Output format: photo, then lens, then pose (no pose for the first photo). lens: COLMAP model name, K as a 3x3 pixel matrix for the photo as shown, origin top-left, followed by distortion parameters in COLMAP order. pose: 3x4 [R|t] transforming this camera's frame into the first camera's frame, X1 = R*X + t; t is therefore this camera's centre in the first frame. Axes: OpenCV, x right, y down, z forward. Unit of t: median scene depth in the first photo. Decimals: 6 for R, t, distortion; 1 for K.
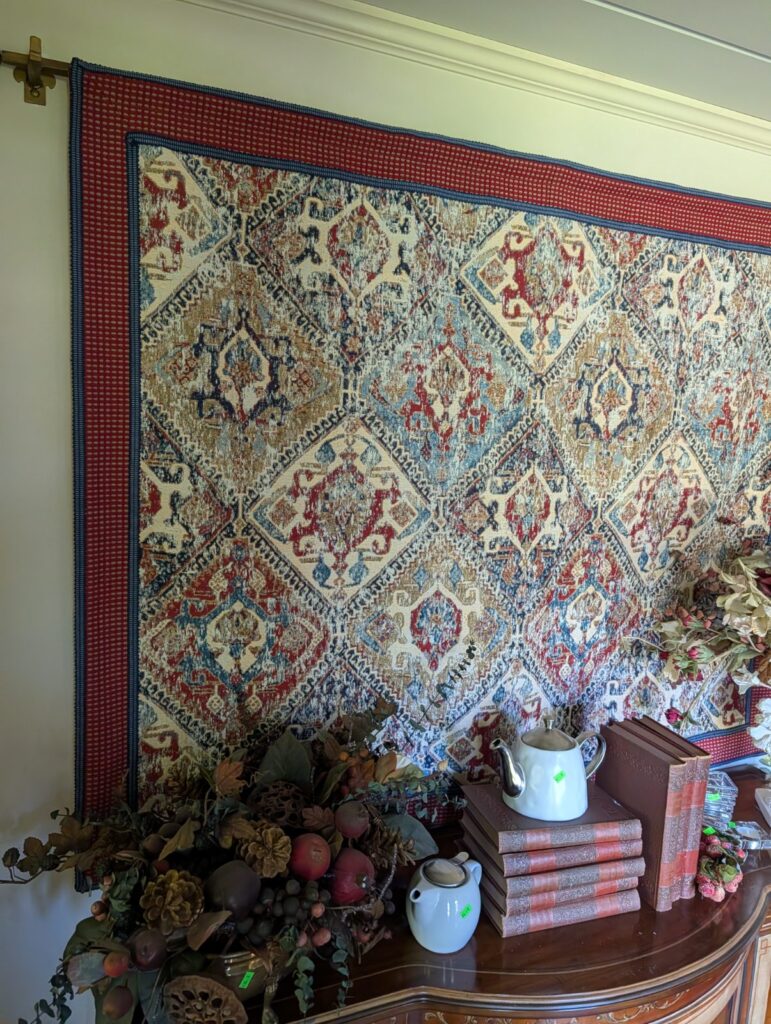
lens RADIAL K [[738.1, 0, 384.9], [0, 738.1, 498.1], [0, 0, 1]] dist [0.007305, -0.012097]
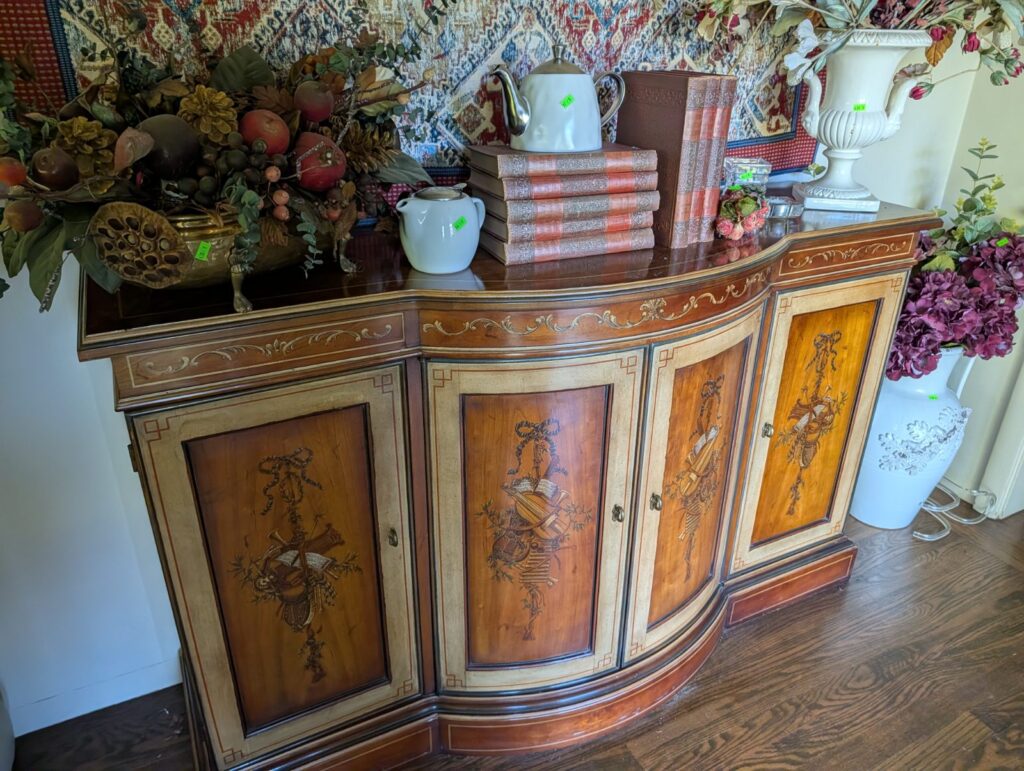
lens RADIAL K [[738.1, 0, 503.6], [0, 738.1, 376.2], [0, 0, 1]] dist [0.007305, -0.012097]
pose [[0.997610, -0.061540, 0.031413, 0.100540], [0.047829, 0.943190, 0.328794, 0.355436], [-0.049862, -0.326506, 0.943879, 0.046263]]
